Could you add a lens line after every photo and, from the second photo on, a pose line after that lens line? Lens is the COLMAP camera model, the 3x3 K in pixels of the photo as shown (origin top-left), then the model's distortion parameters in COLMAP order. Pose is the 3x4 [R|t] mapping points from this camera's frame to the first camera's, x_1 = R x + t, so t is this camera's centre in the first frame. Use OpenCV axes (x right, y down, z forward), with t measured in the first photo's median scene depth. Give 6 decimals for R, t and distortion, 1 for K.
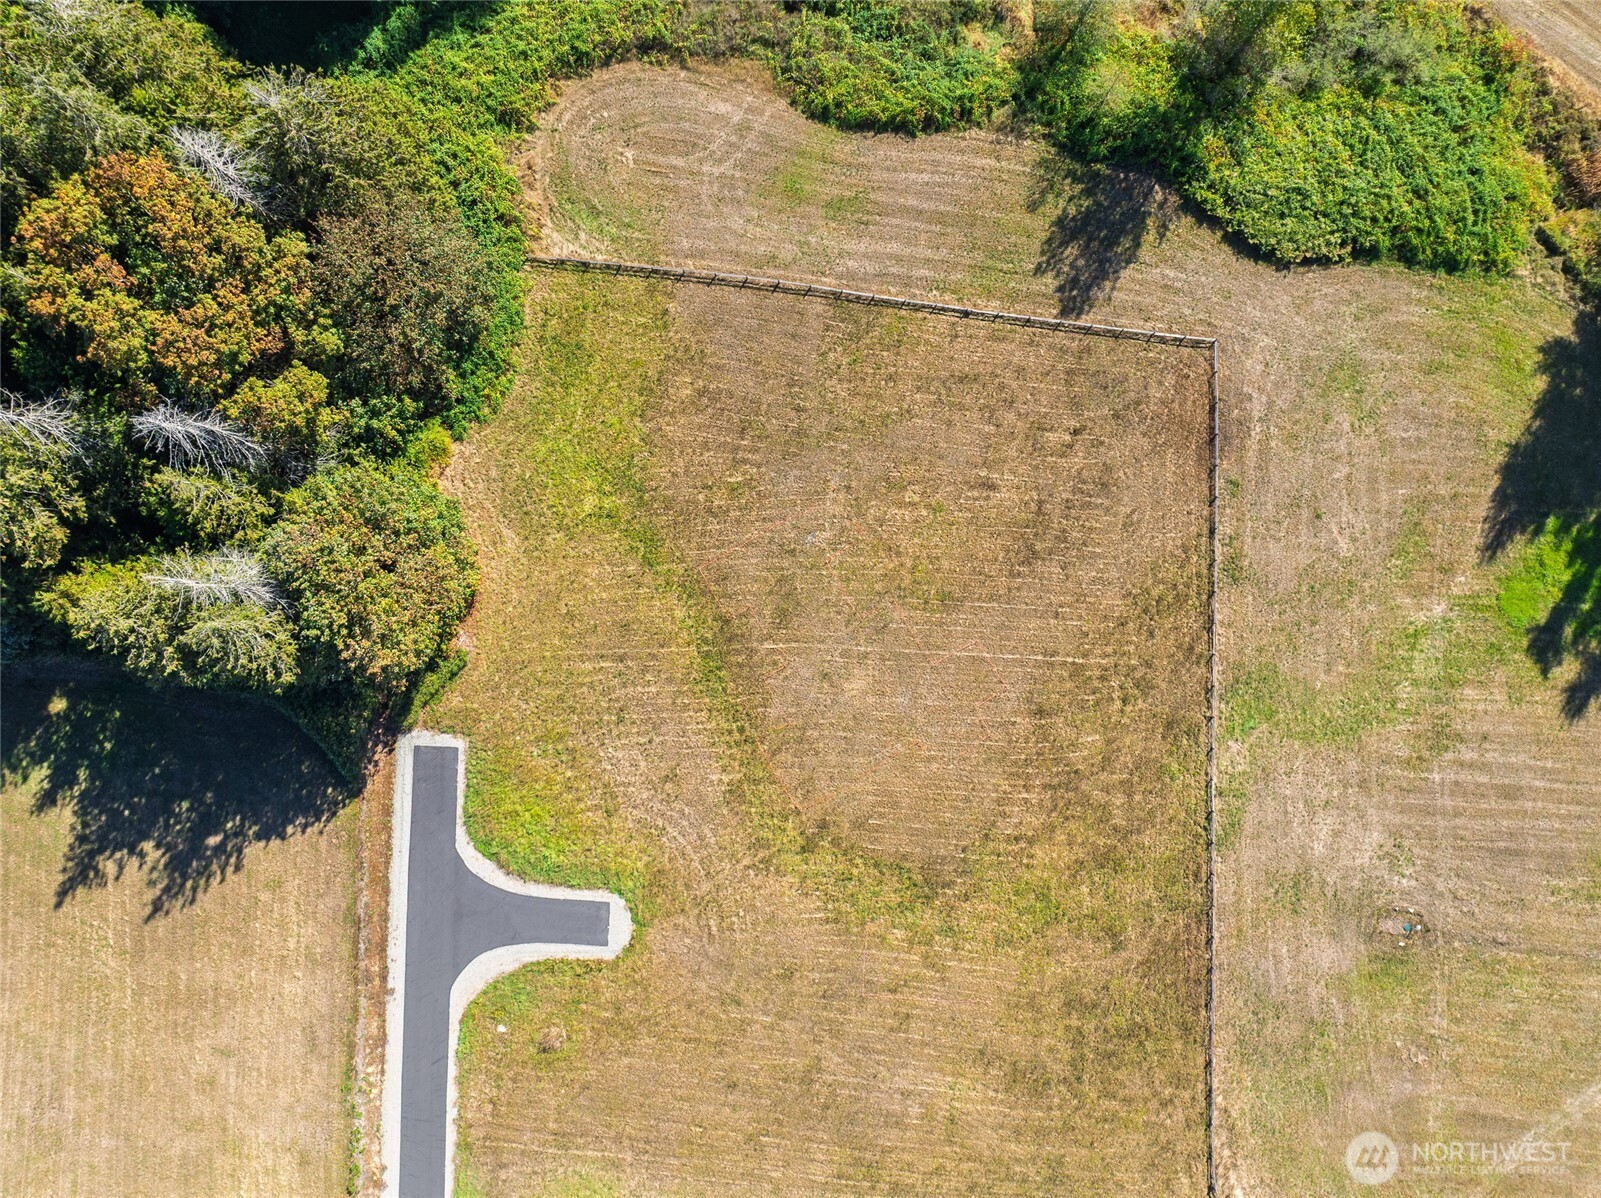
lens RADIAL K [[1077.4, 0, 789.6], [0, 1077.4, 583.1], [0, 0, 1]] dist [-0.040775, 0.001586]
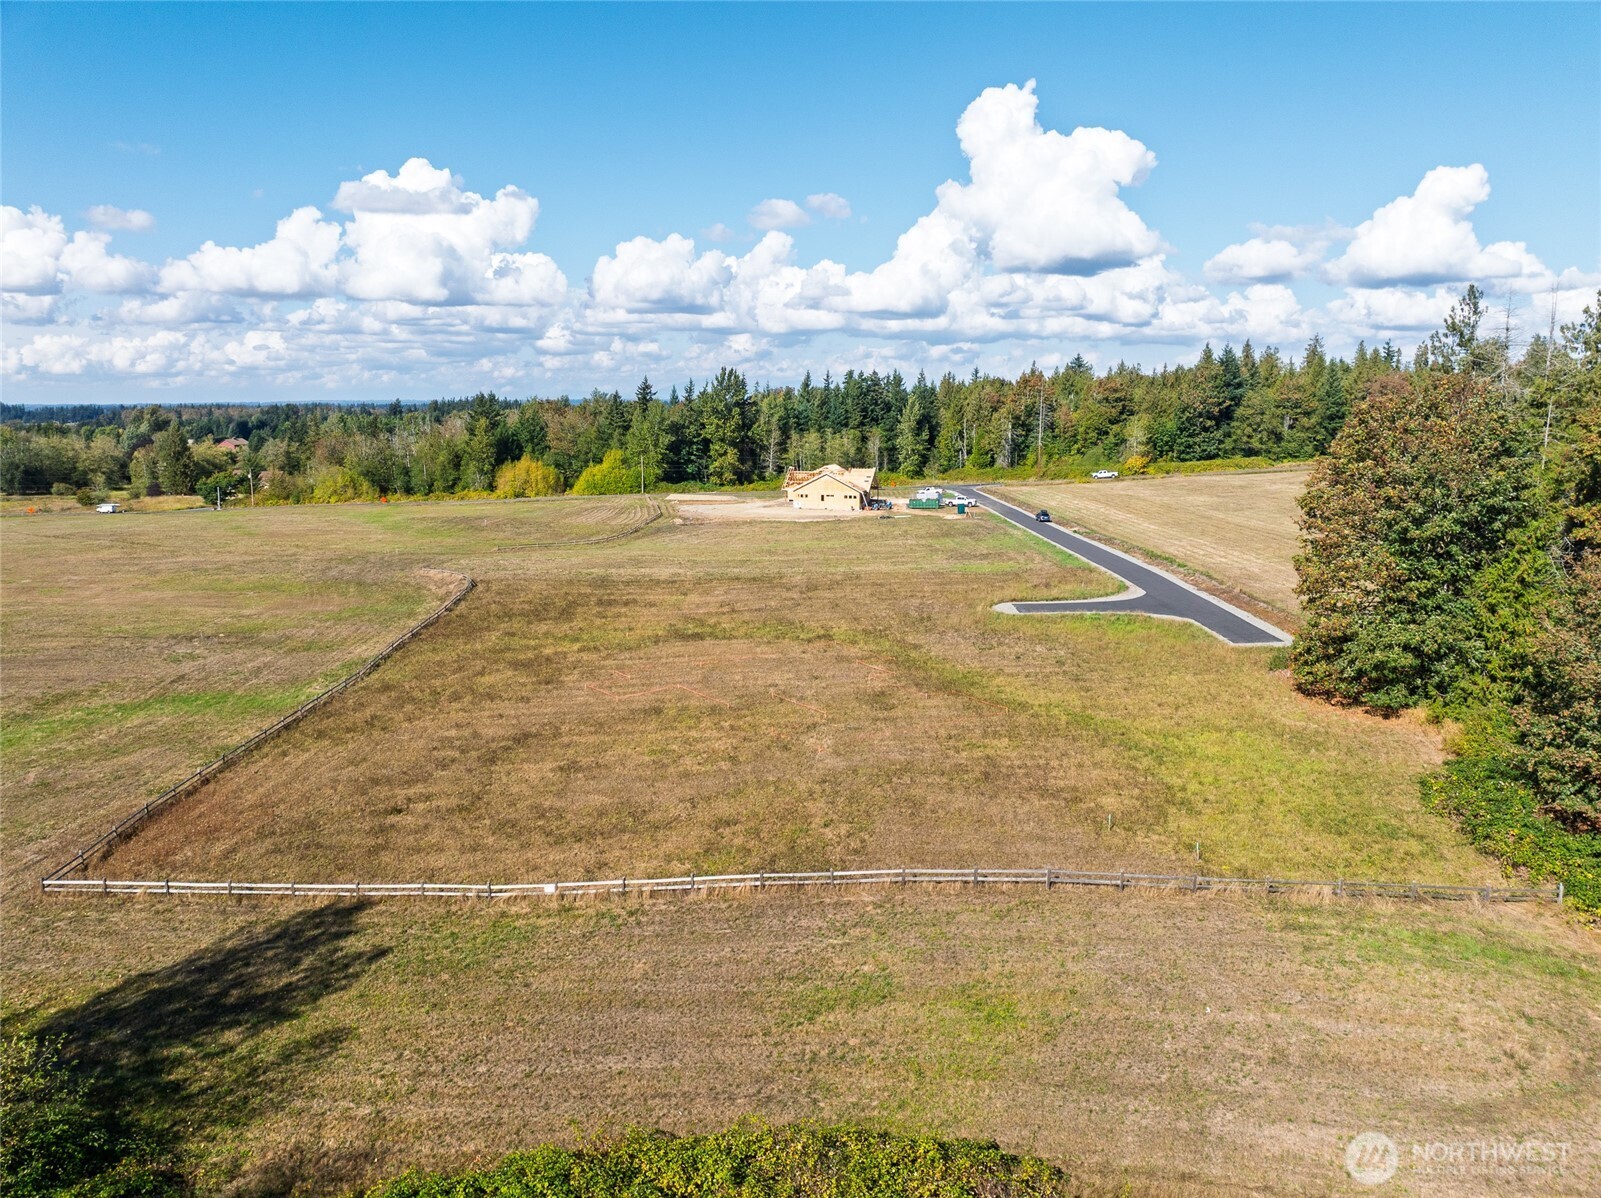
lens RADIAL K [[1128.3, 0, 800.3], [0, 1128.3, 585.4], [0, 0, 1]] dist [-0.042376, 0.007557]
pose [[-0.998755, 0.019656, -0.045843, 0.082651], [-0.048382, -0.158325, 0.986201, -0.715141], [0.012127, 0.987191, 0.159079, 0.798996]]
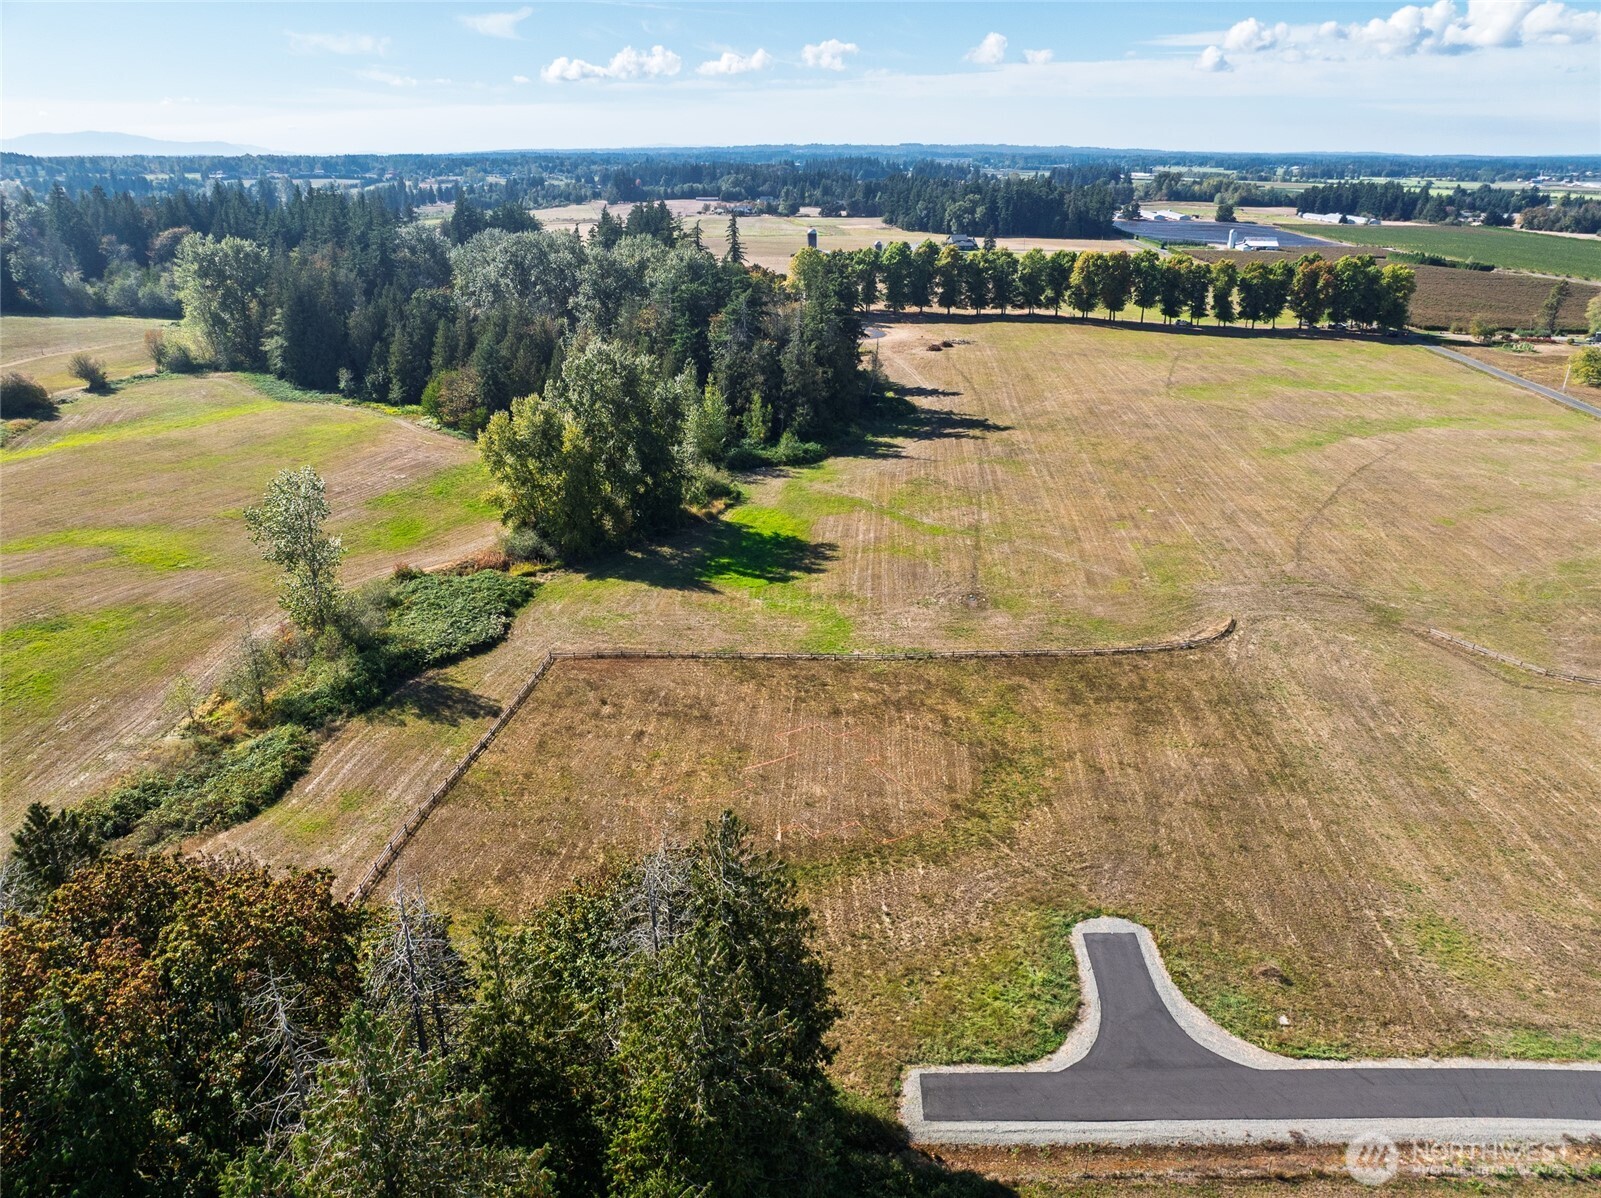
lens RADIAL K [[1128.3, 0, 805.3], [0, 1128.3, 593.0], [0, 0, 1]] dist [-0.042376, 0.007557]
pose [[-0.018436, -0.361035, 0.932370, -0.882466], [0.999829, -0.005081, 0.017803, 0.064980], [-0.001690, 0.932539, 0.361066, 0.428297]]
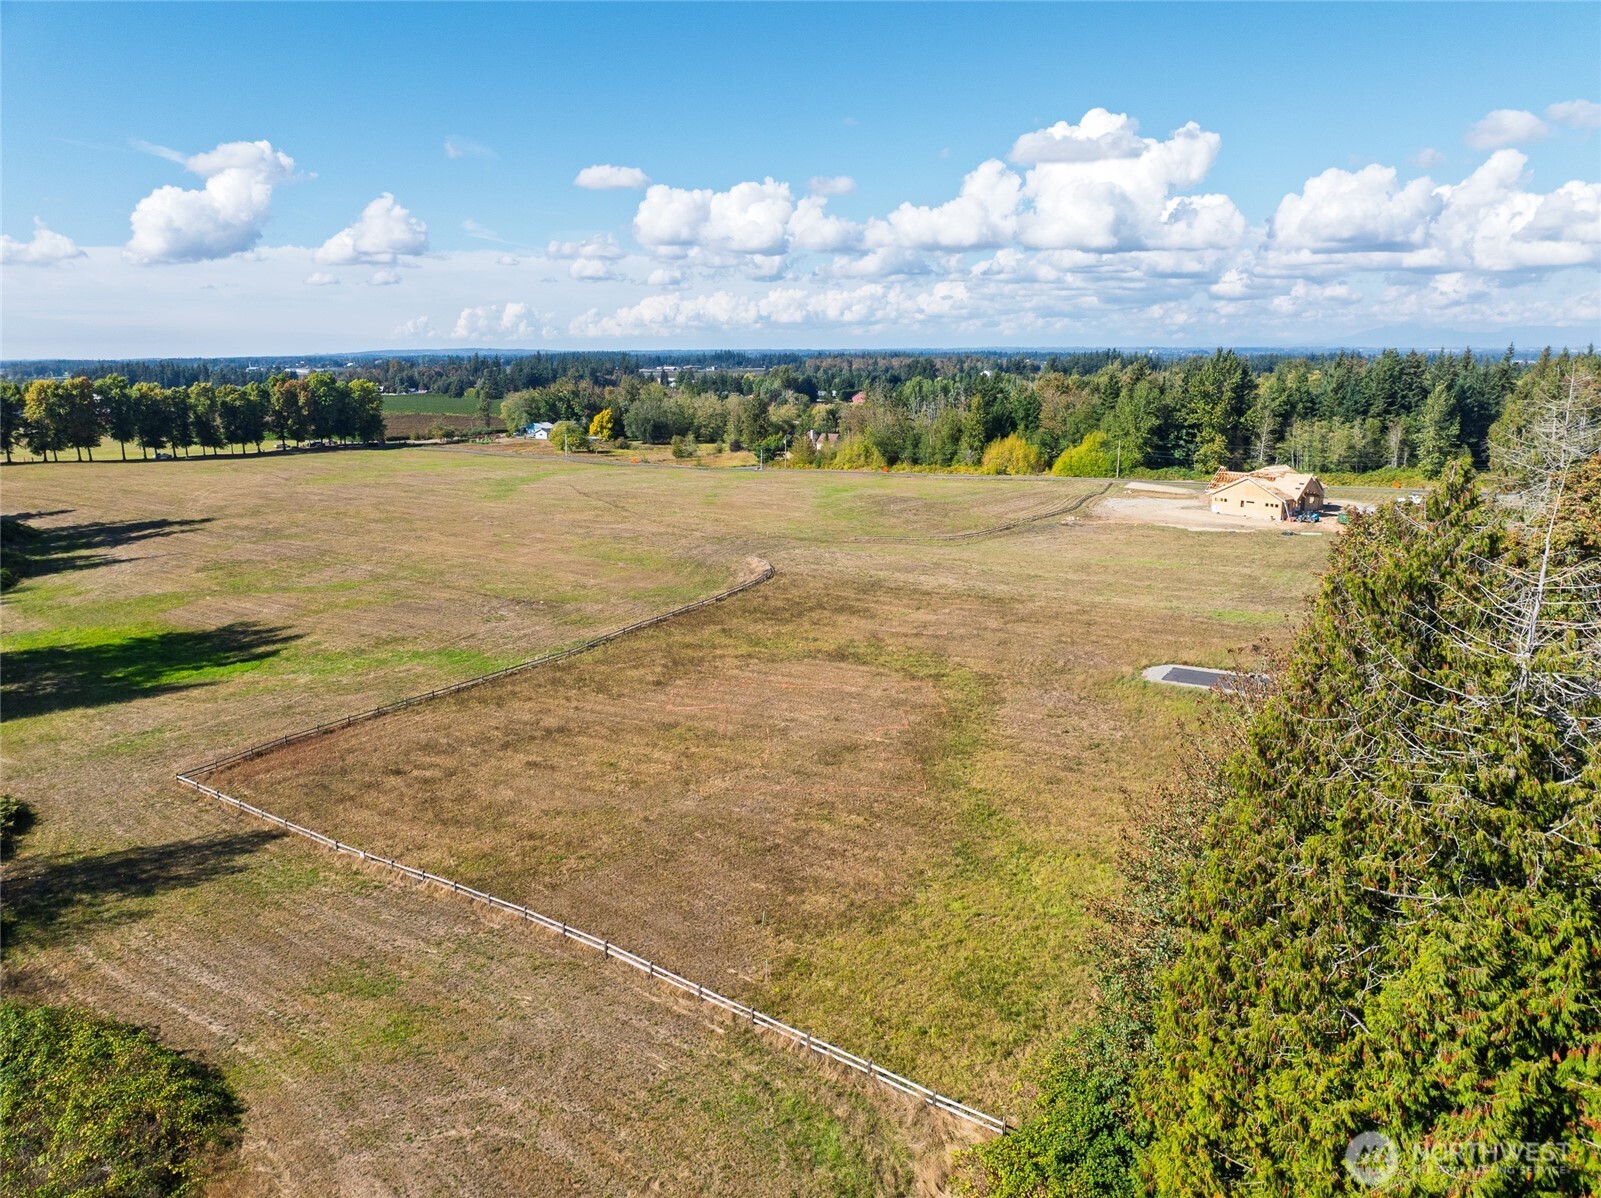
lens RADIAL K [[1128.3, 0, 802.8], [0, 1128.3, 594.3], [0, 0, 1]] dist [-0.042376, 0.007557]
pose [[-0.866174, -0.092497, 0.491107, -0.368104], [0.499596, -0.184017, 0.846488, -0.656846], [0.012074, 0.978561, 0.205602, 0.718642]]
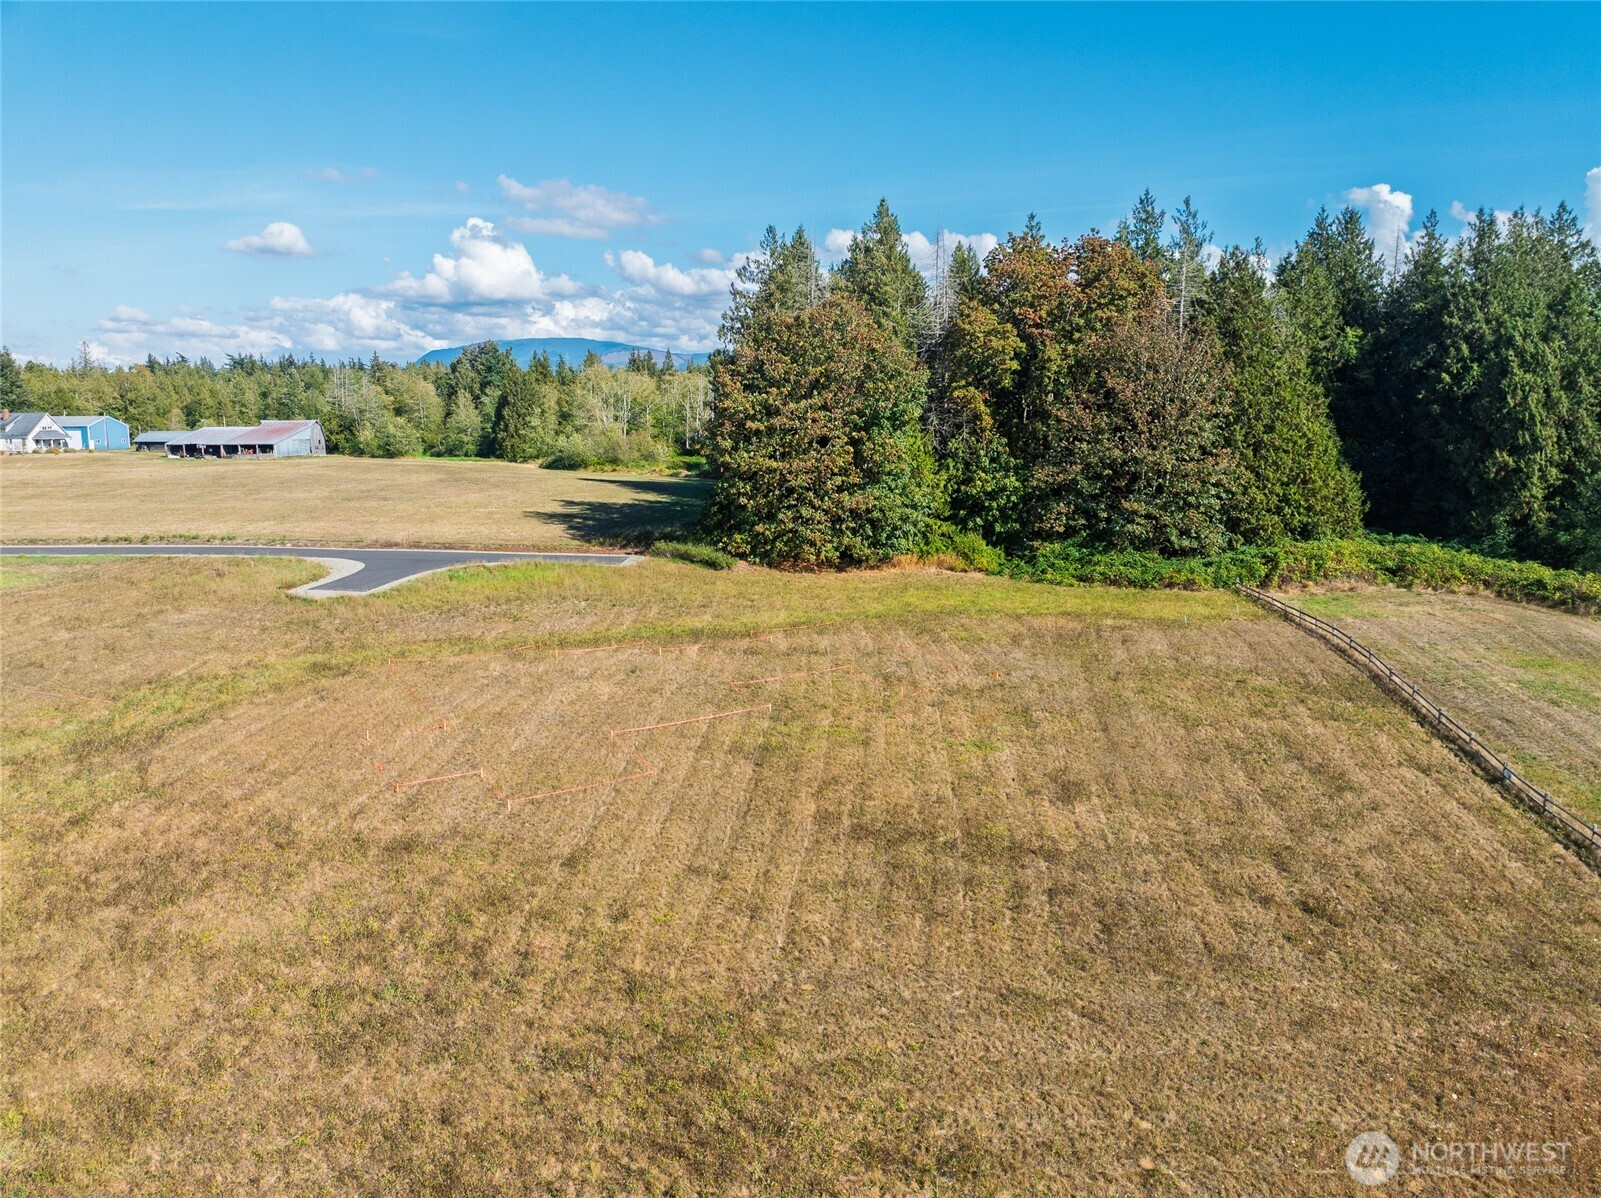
lens RADIAL K [[1128.3, 0, 795.3], [0, 1128.3, 602.7], [0, 0, 1]] dist [-0.042376, 0.007557]
pose [[-0.023910, 0.172648, -0.984693, 0.559847], [-0.999712, -0.001981, 0.023928, -0.005747], [0.002180, 0.984982, 0.172646, 0.869361]]
